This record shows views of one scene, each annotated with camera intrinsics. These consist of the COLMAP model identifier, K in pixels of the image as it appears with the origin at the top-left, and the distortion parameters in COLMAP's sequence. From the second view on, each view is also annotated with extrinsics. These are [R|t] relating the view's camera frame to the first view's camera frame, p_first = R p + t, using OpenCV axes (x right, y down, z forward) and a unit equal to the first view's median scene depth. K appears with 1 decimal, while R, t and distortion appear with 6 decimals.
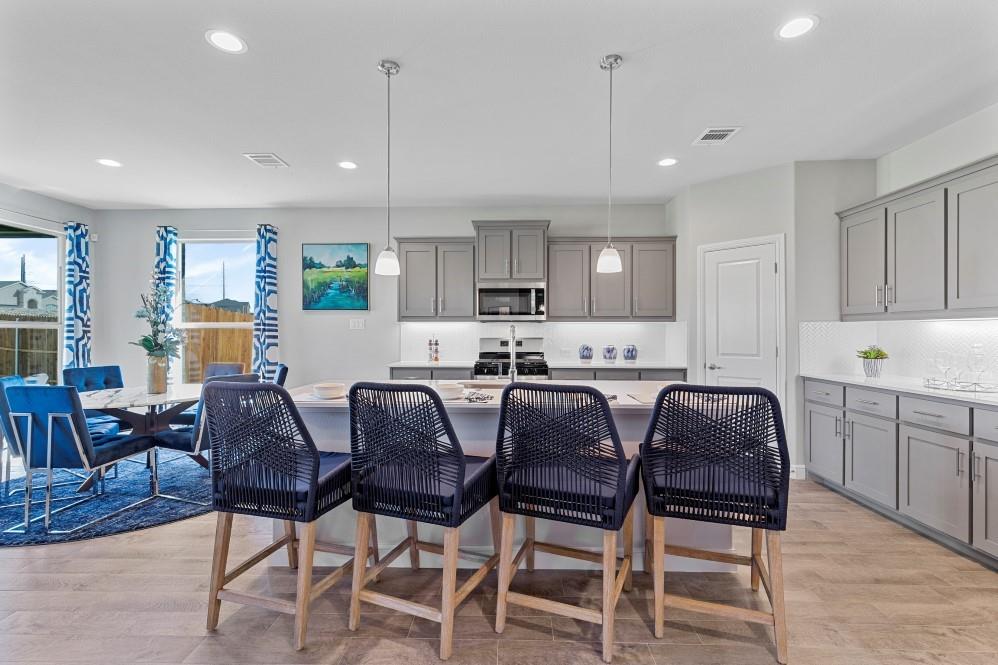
lens RADIAL K [[453.1, 0, 505.1], [0, 453.1, 332.9], [0, 0, 1]] dist [0.001731, 0.000101]
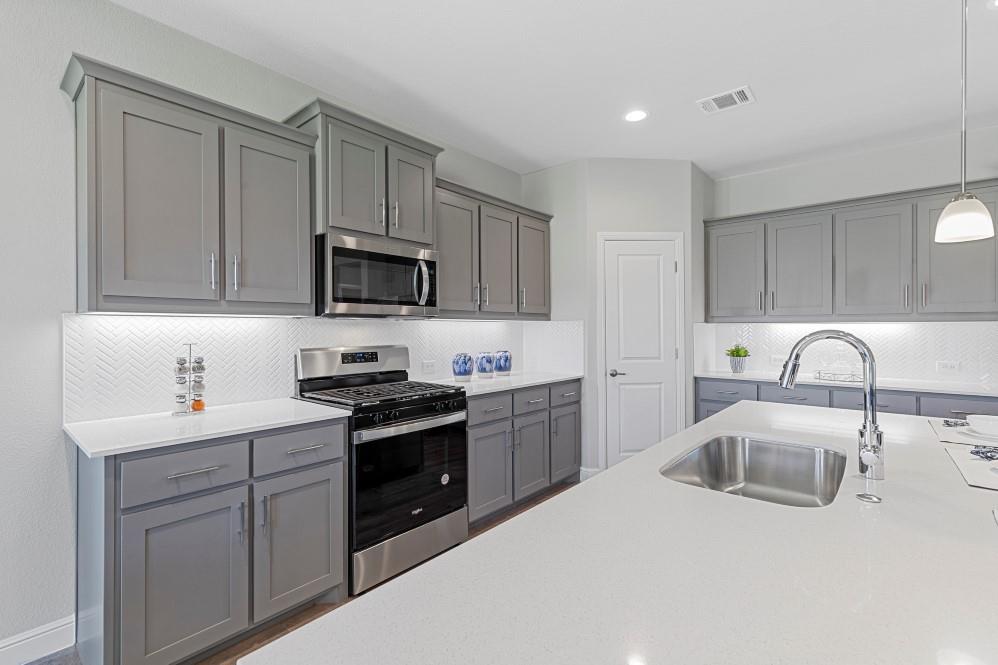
lens RADIAL K [[453.1, 0, 505.1], [0, 453.1, 332.9], [0, 0, 1]] dist [0.001731, 0.000101]
pose [[0.626427, -0.009866, 0.779418, -0.315966], [0.005270, 0.999951, 0.008421, -0.010097], [-0.779462, -0.001168, 0.626448, 0.556180]]
